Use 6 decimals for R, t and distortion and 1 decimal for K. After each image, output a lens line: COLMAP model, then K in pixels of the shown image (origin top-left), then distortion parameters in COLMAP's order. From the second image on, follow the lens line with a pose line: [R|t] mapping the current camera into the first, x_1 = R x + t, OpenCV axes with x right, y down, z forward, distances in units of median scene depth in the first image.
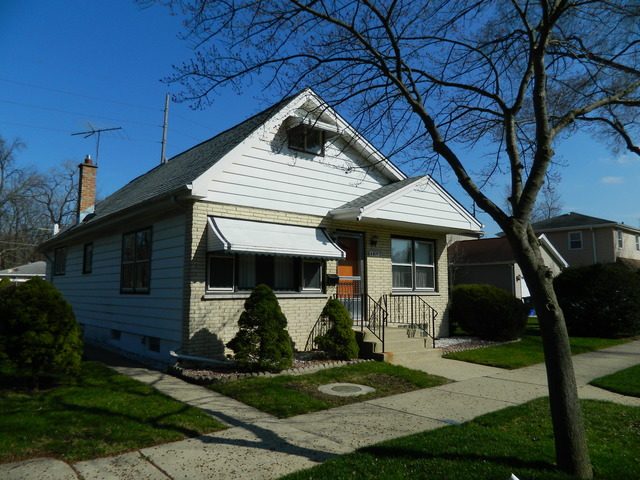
lens RADIAL K [[463.4, 0, 312.6], [0, 463.4, 237.6], [0, 0, 1]] dist [0.003553, -0.000391]
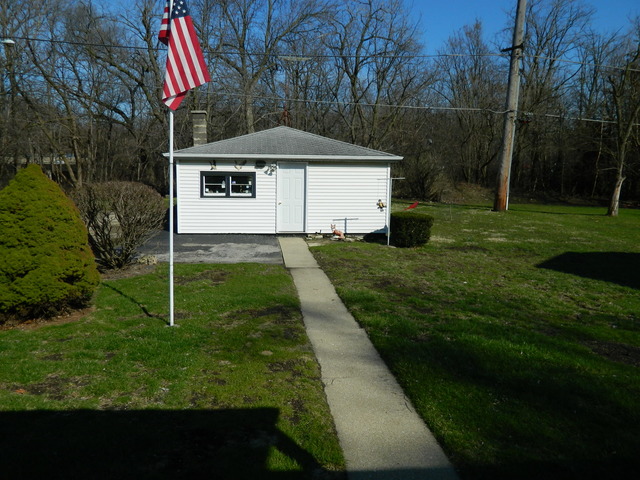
lens RADIAL K [[529.3, 0, 320.0], [0, 529.3, 240.0], [0, 0, 1]] dist [-0.001077, -0.000724]
pose [[0.821107, 0.084386, -0.564501, -0.842864], [0.053595, 0.973242, 0.223445, 0.152975], [0.568252, -0.213727, 0.794614, 1.924958]]
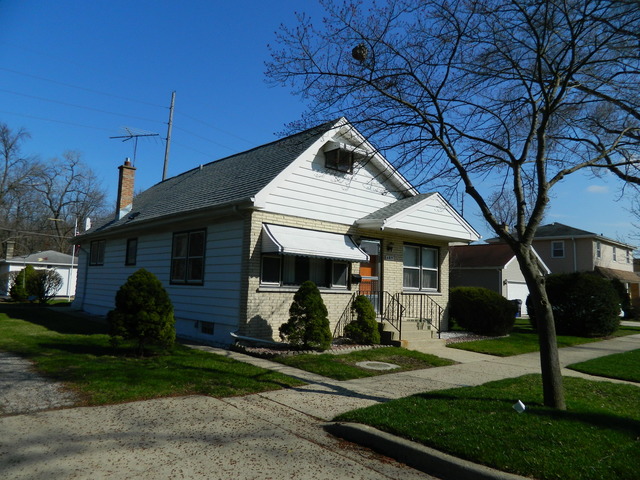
lens RADIAL K [[463.4, 0, 312.6], [0, 463.4, 237.6], [0, 0, 1]] dist [0.003553, -0.000391]
pose [[0.998874, 0.037059, 0.029632, -0.115500], [-0.037227, 0.999294, 0.005116, -0.017387], [-0.029422, -0.006214, 0.999548, -0.194083]]
